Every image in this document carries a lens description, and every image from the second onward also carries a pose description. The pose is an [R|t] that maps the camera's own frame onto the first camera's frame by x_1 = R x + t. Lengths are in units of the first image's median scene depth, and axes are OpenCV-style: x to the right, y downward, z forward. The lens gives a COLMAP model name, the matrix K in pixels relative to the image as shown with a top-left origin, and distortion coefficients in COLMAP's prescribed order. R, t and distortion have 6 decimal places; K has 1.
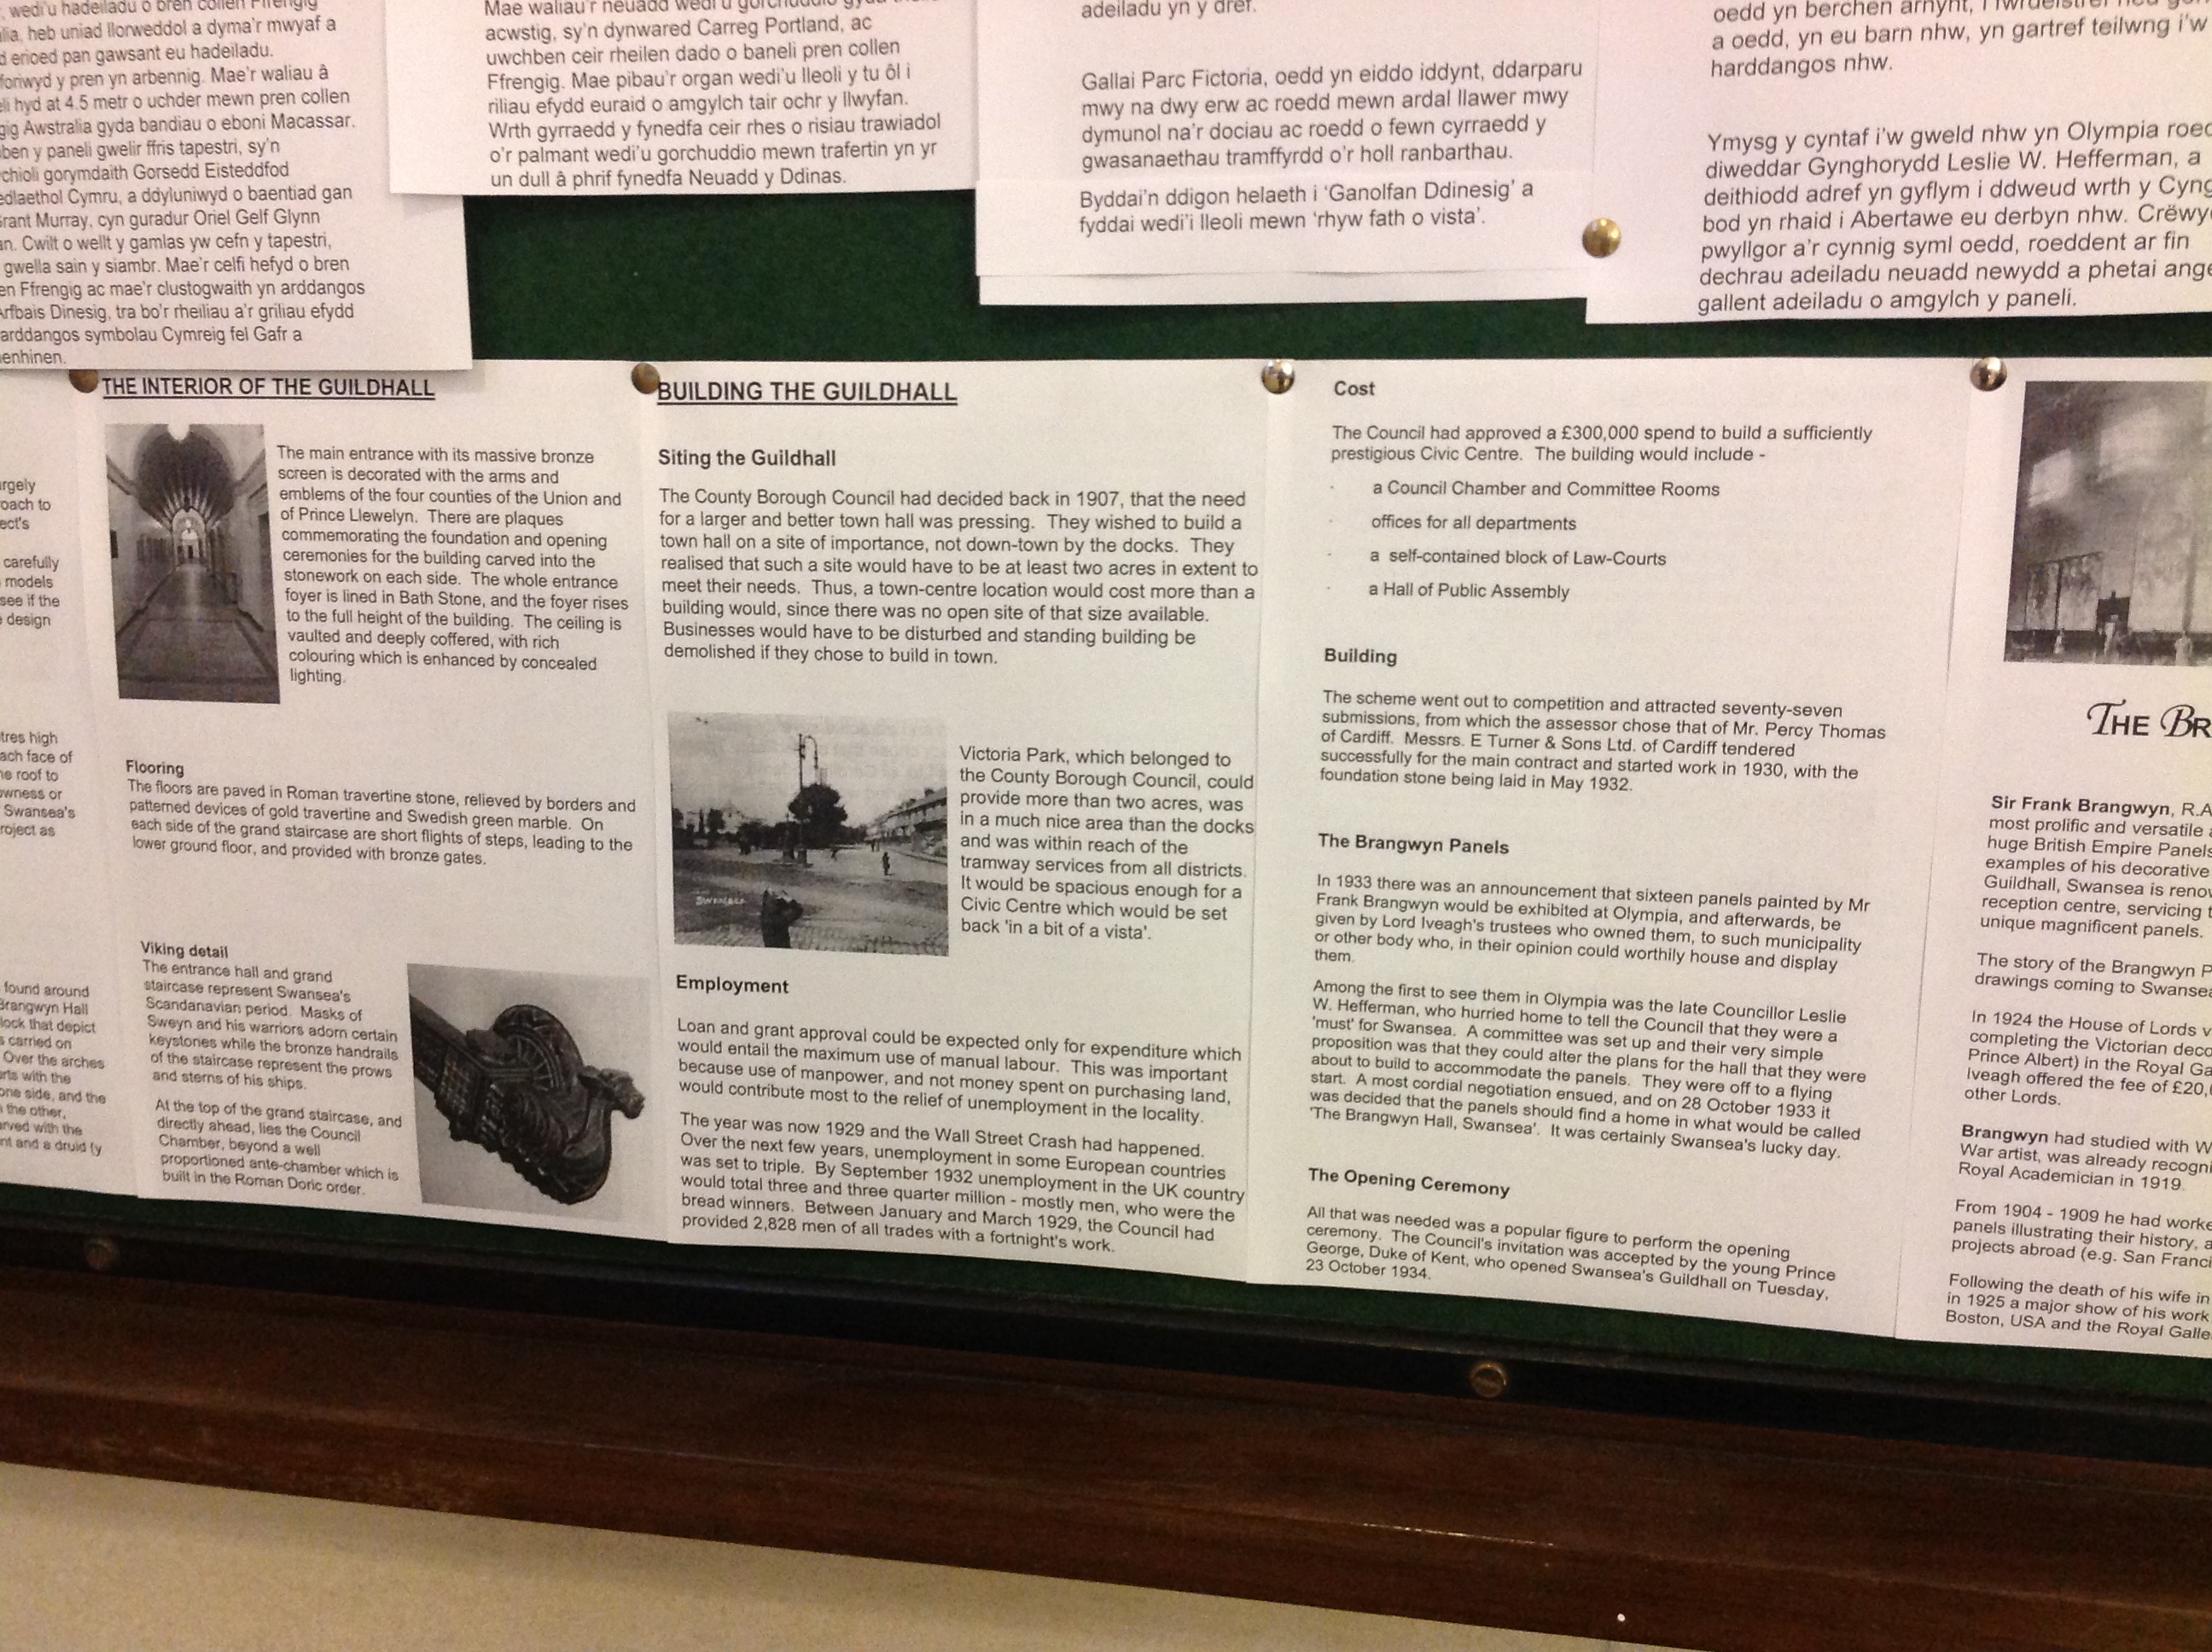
lens RADIAL K [[2177.9, 0, 1106.0], [0, 2177.9, 826.0], [0, 0, 1]] dist [0.139773, -0.331164]
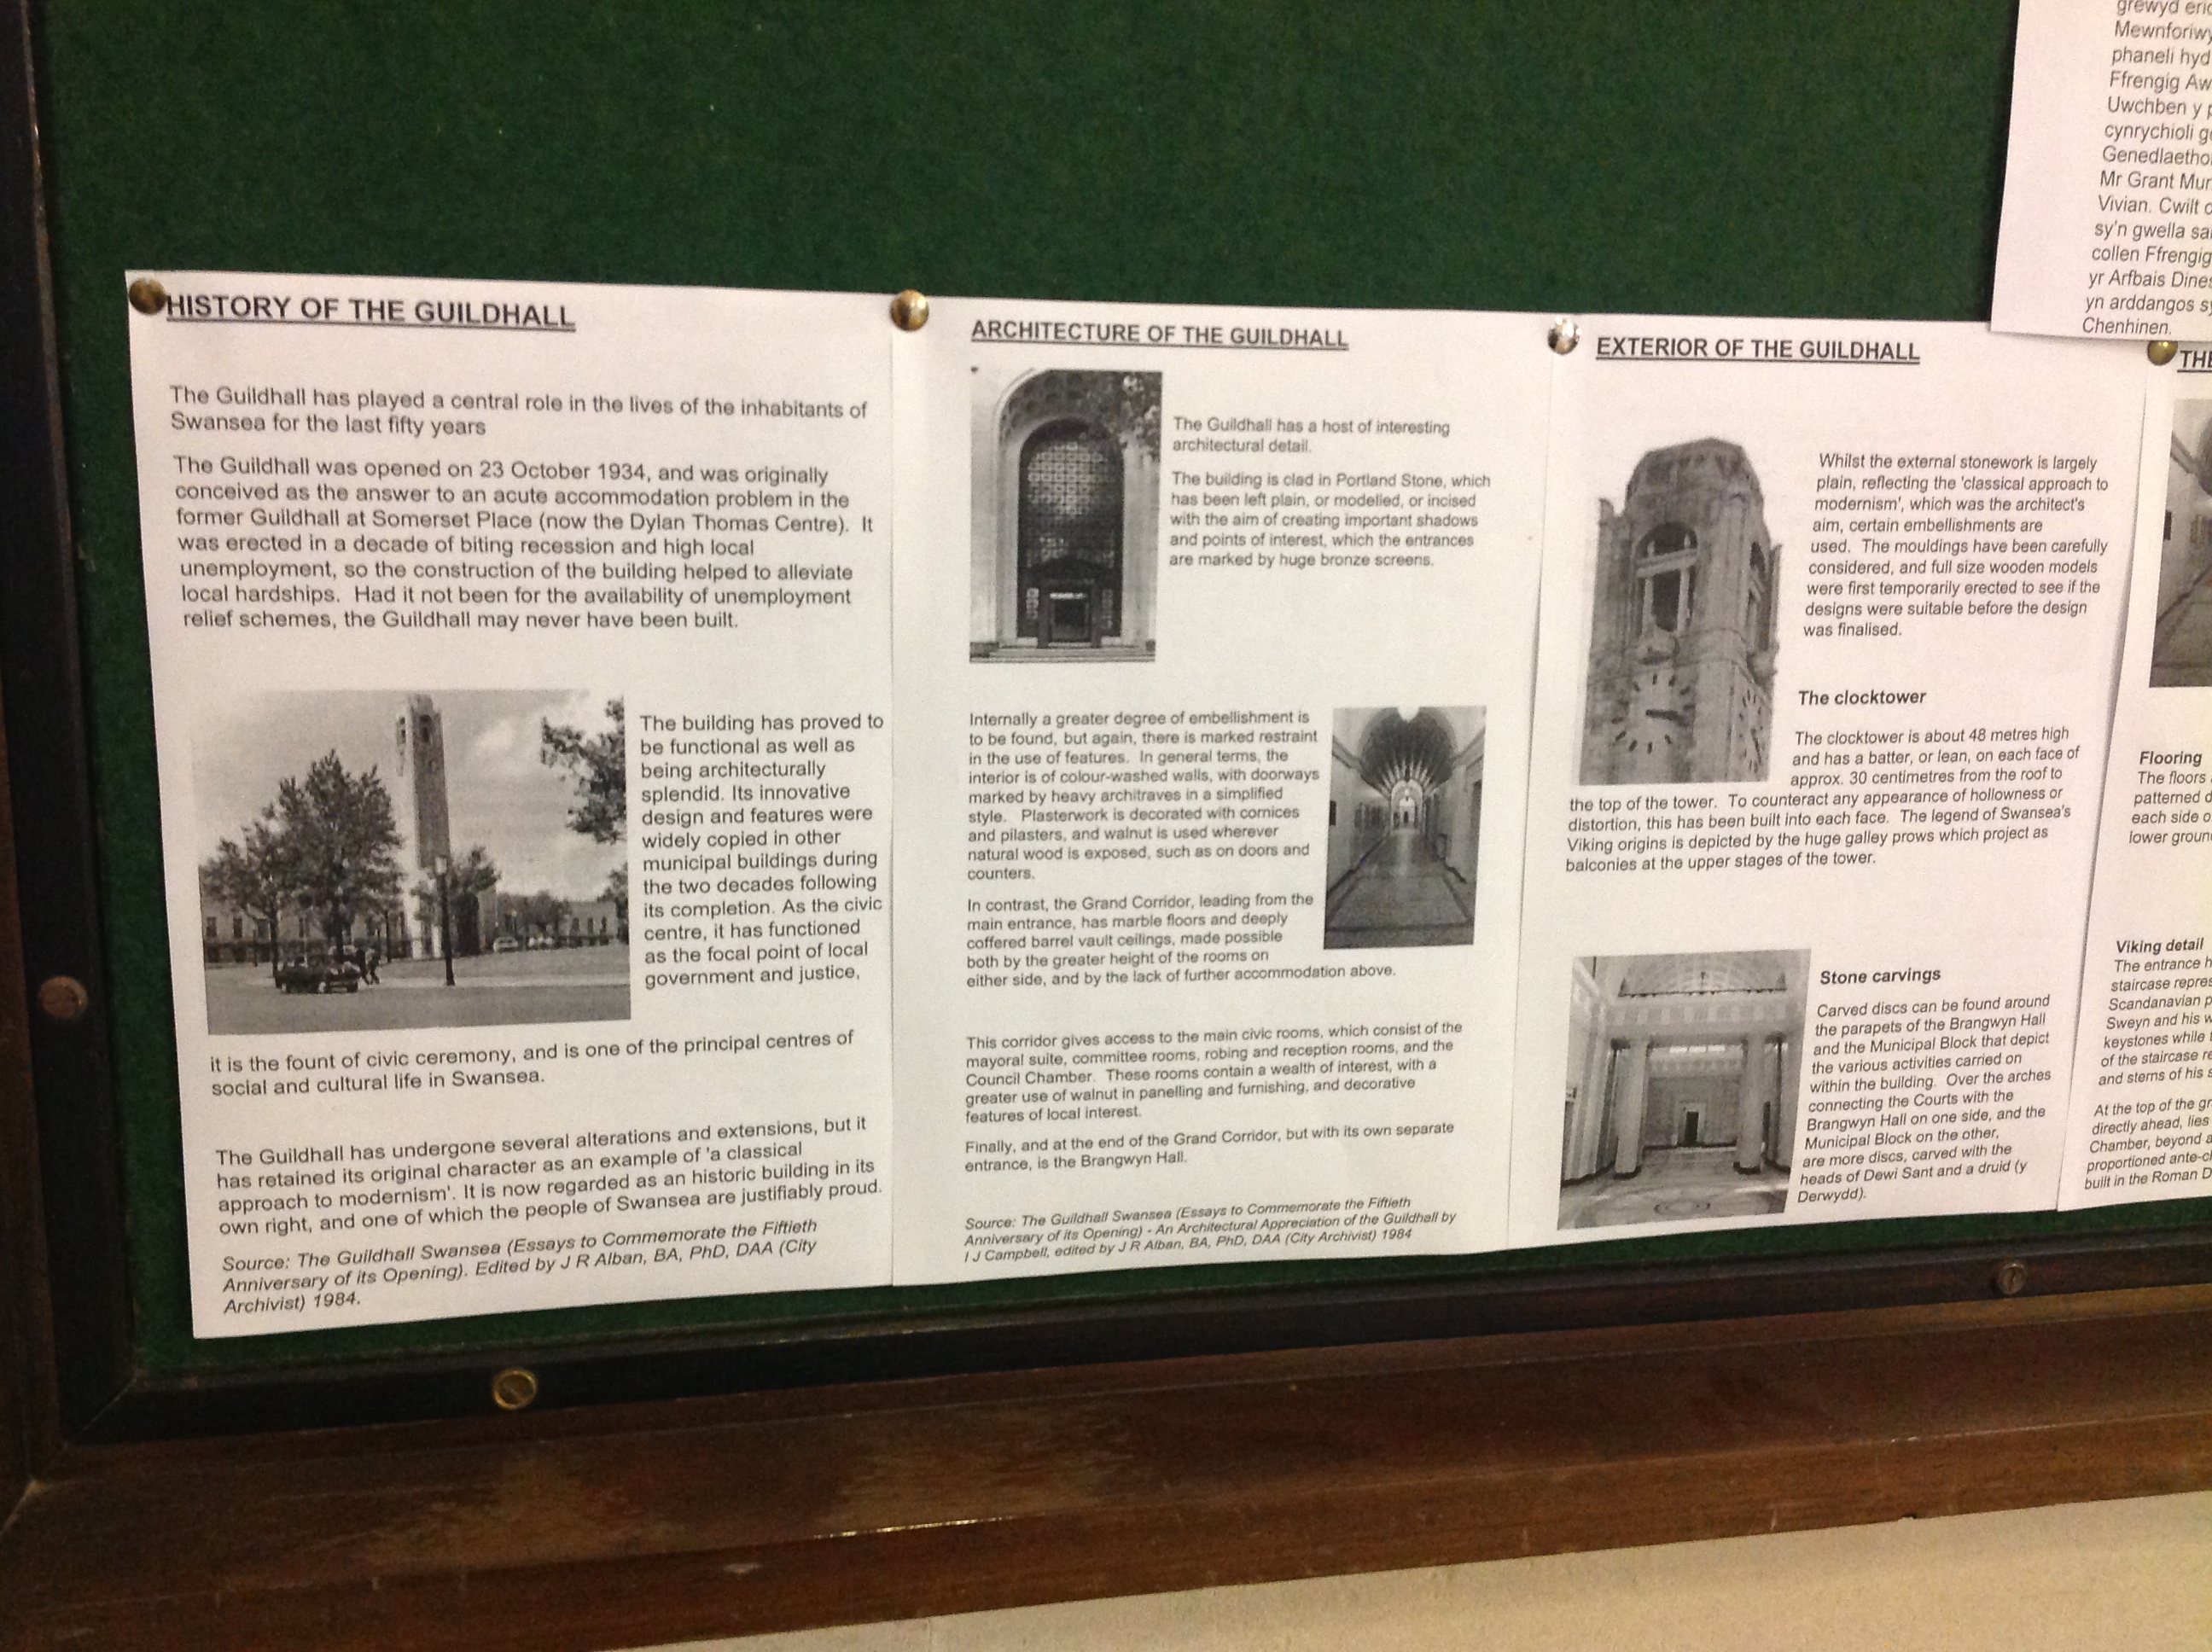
lens RADIAL K [[2263.6, 0, 1106.0], [0, 2263.6, 826.0], [0, 0, 1]] dist [0.094562, -0.214837]
pose [[0.910024, -0.068444, 0.408866, -0.708414], [0.058193, 0.997602, 0.037476, -0.034336], [-0.410450, -0.010311, 0.911825, 0.159675]]
